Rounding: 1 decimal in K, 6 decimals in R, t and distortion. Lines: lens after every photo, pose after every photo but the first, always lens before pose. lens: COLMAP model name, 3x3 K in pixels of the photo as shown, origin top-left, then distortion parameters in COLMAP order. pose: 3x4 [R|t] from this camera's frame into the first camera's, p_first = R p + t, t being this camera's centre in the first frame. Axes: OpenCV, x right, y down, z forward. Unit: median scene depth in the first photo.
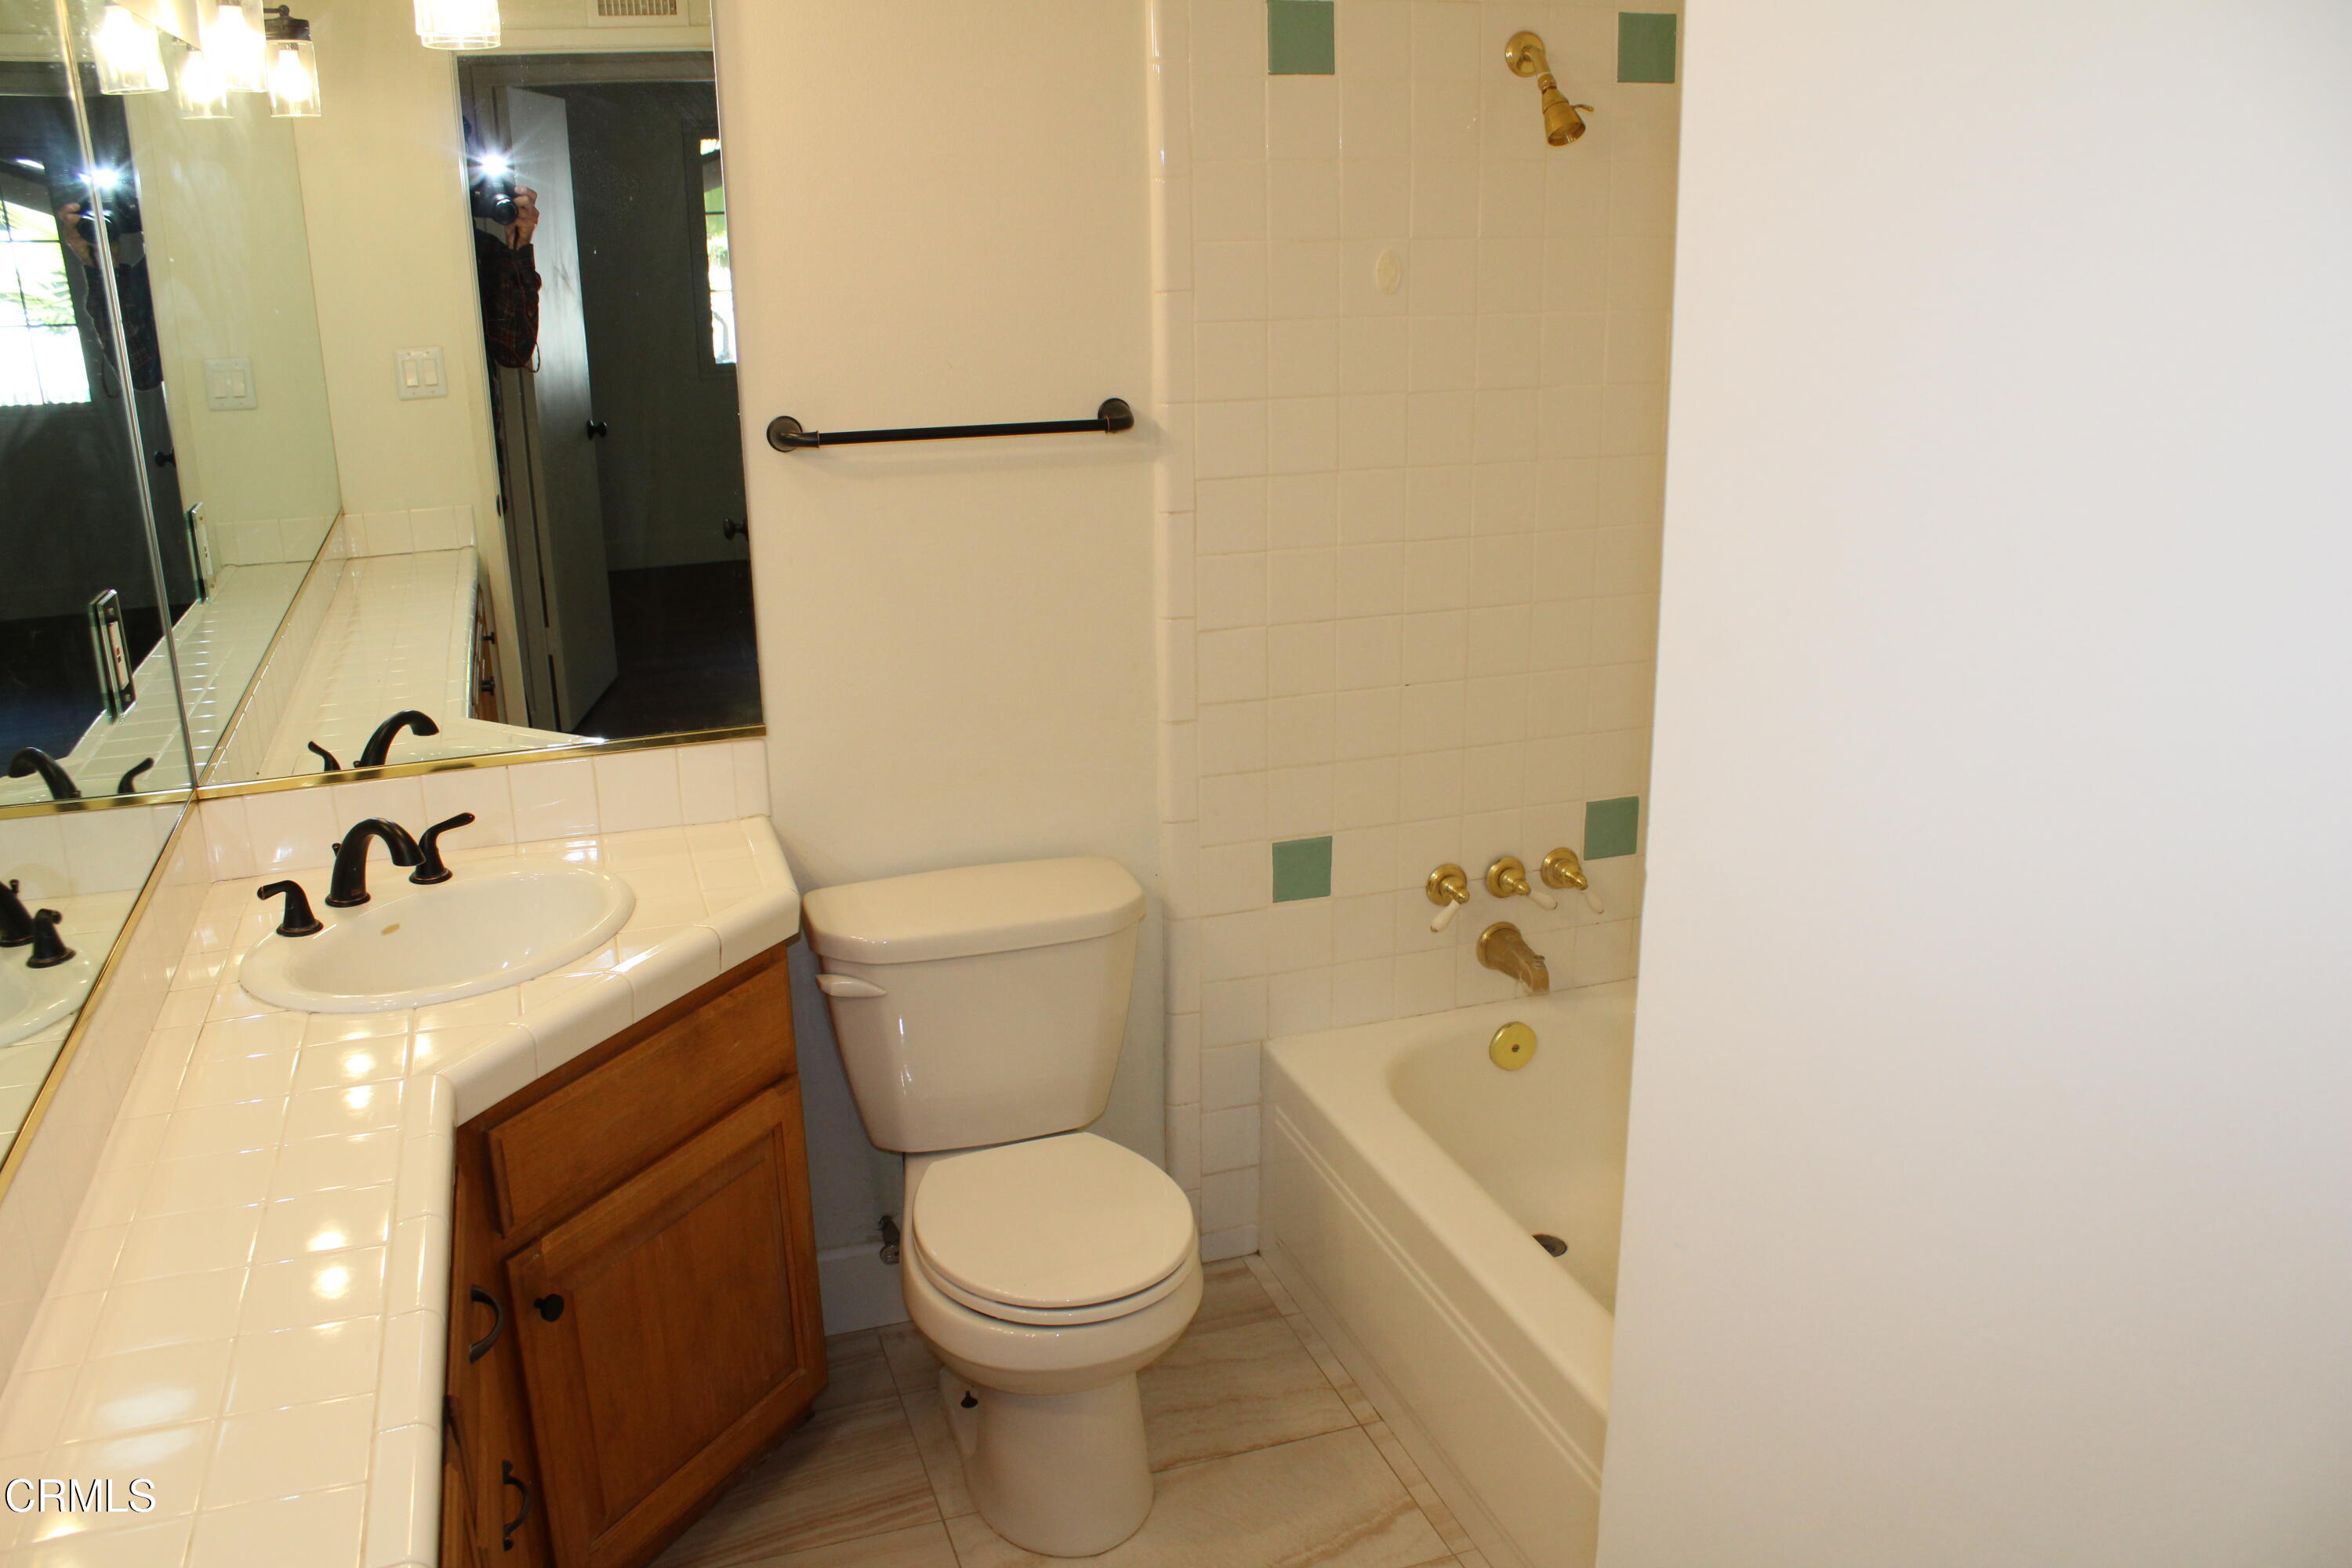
lens RADIAL K [[1933.3, 0, 1181.1], [0, 1933.3, 794.9], [0, 0, 1]] dist [-0.165546, 0.136391]
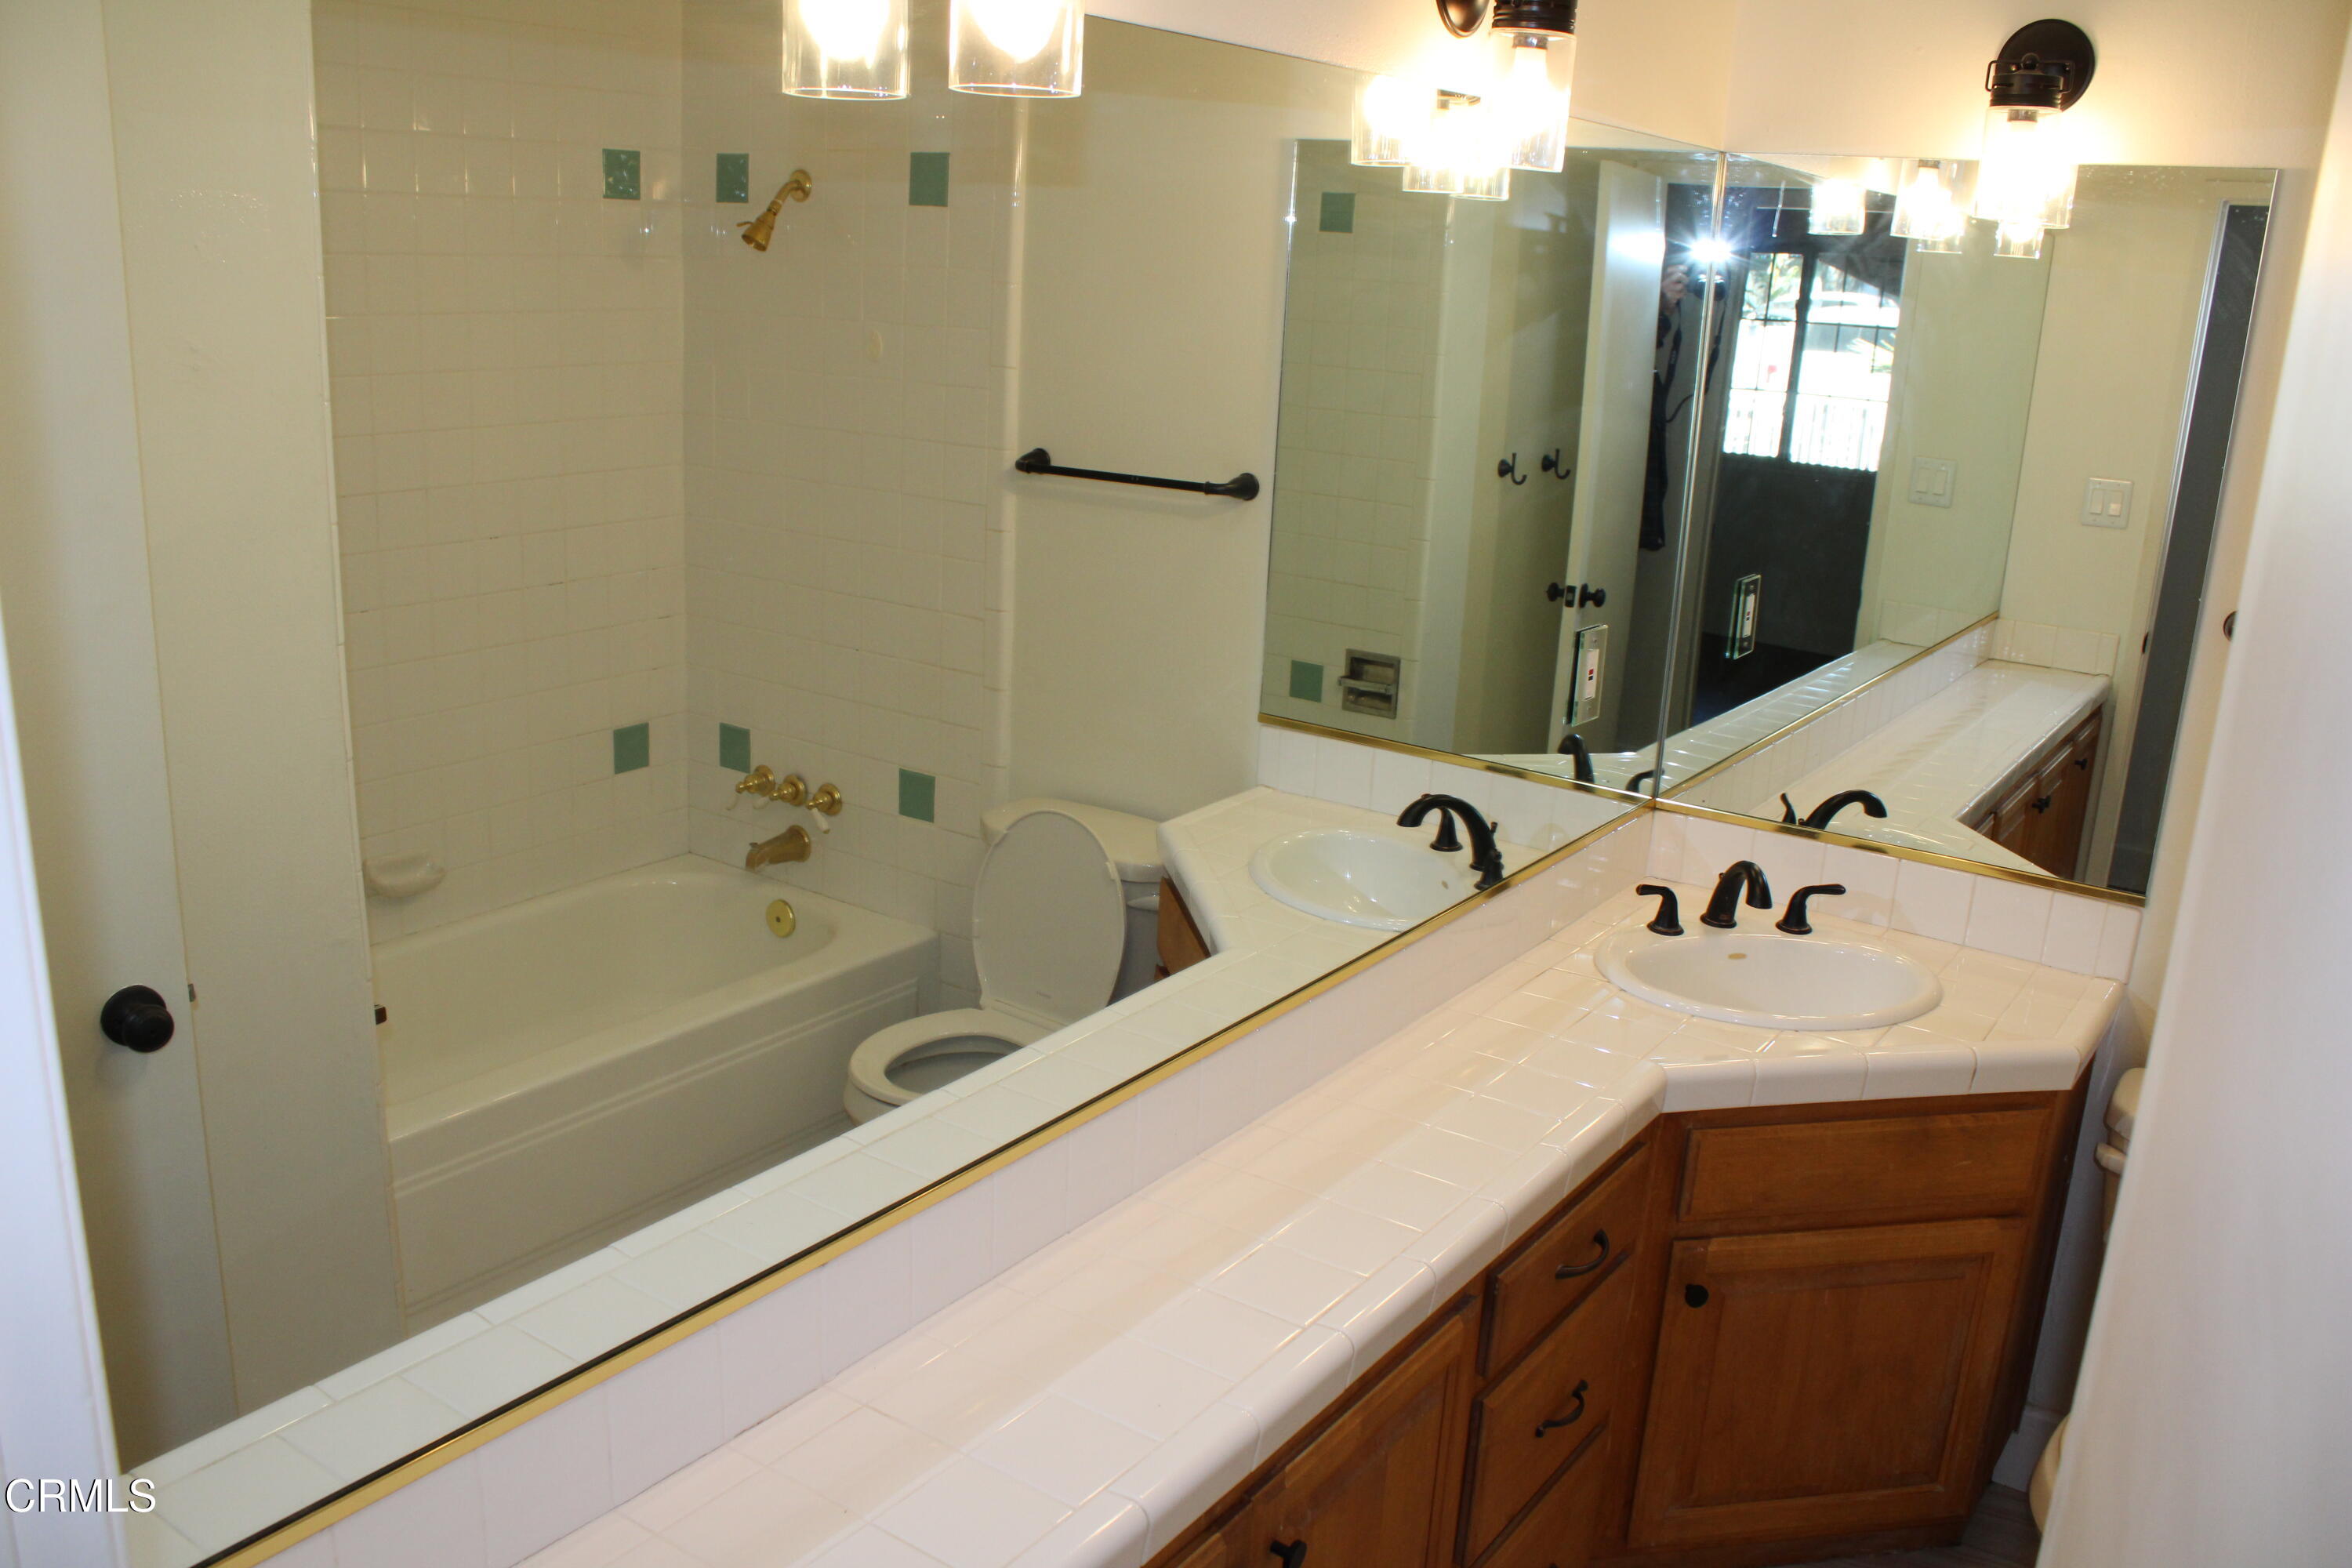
lens RADIAL K [[1933.3, 0, 1178.4], [0, 1933.3, 784.4], [0, 0, 1]] dist [-0.165546, 0.136391]
pose [[0.581920, 0.255488, -0.772072, 0.267298], [-0.295718, 0.950858, 0.091765, -0.036528], [0.757575, 0.174915, 0.628875, -0.030204]]
